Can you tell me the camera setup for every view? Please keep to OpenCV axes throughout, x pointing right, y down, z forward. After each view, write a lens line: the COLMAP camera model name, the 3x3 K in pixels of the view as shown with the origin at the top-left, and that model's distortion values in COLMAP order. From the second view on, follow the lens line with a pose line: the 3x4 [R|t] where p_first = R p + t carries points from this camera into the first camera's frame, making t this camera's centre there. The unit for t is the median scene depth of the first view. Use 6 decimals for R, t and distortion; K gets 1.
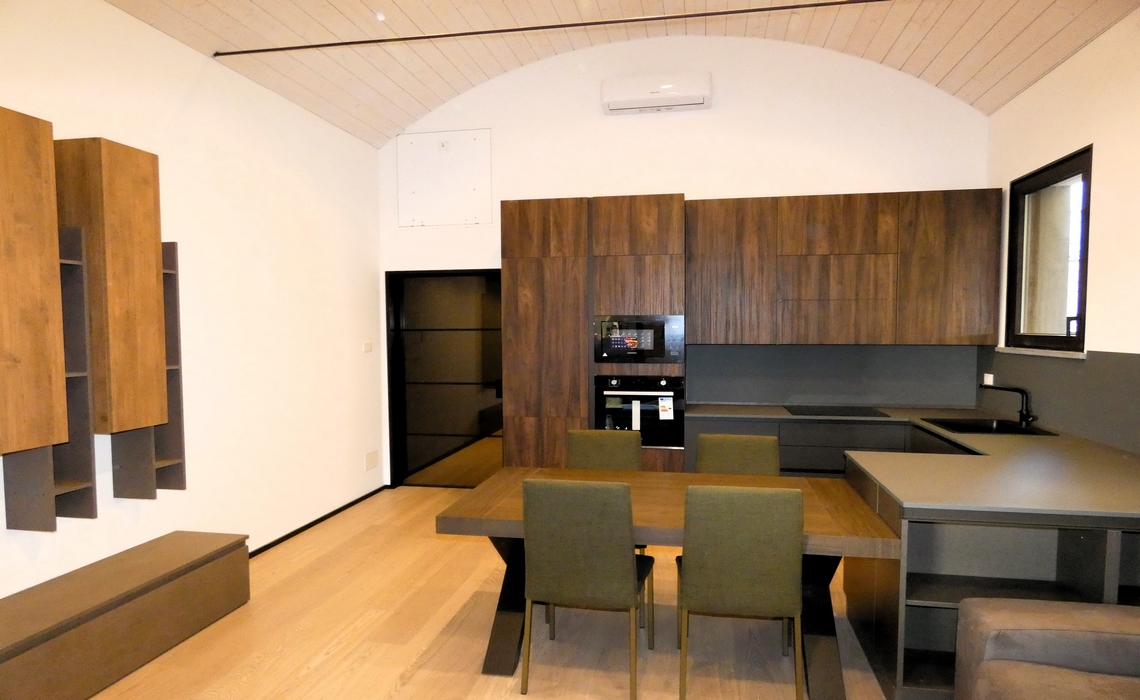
lens RADIAL K [[683.9, 0, 570.1], [0, 683.9, 389.2], [0, 0, 1]] dist [0.000566, 0.001915]
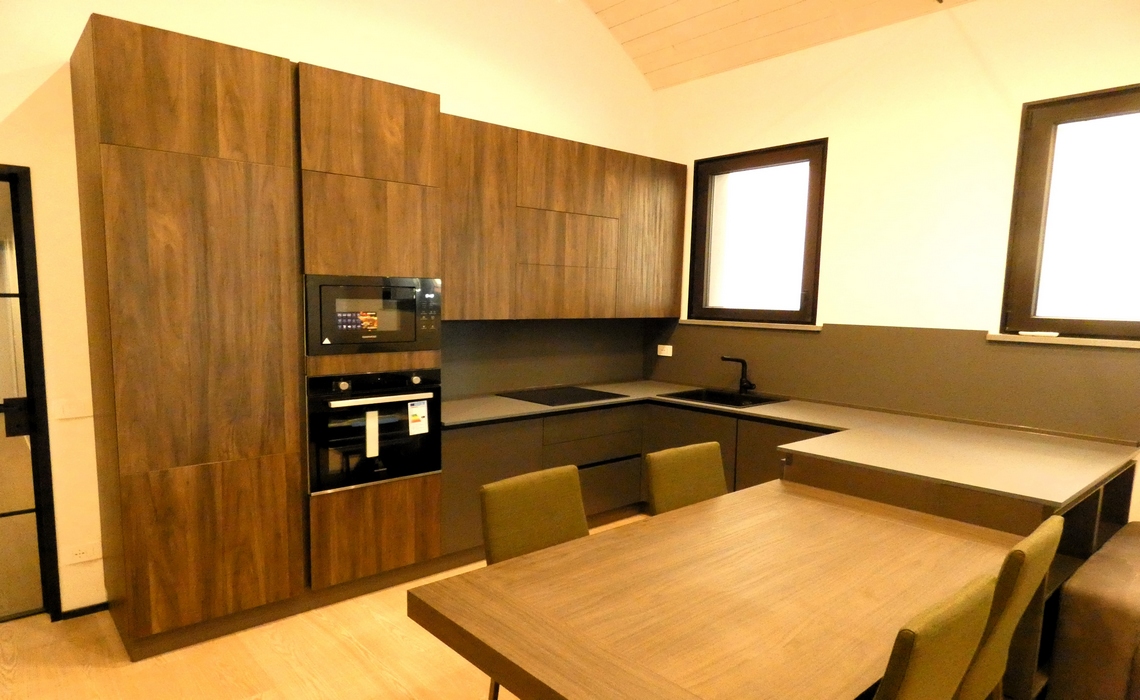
lens RADIAL K [[683.9, 0, 570.1], [0, 683.9, 389.2], [0, 0, 1]] dist [0.000566, 0.001915]
pose [[0.610815, -0.094313, 0.786136, -0.294452], [0.055130, 0.995537, 0.076600, -0.043090], [-0.789852, -0.003449, 0.613288, 0.471234]]
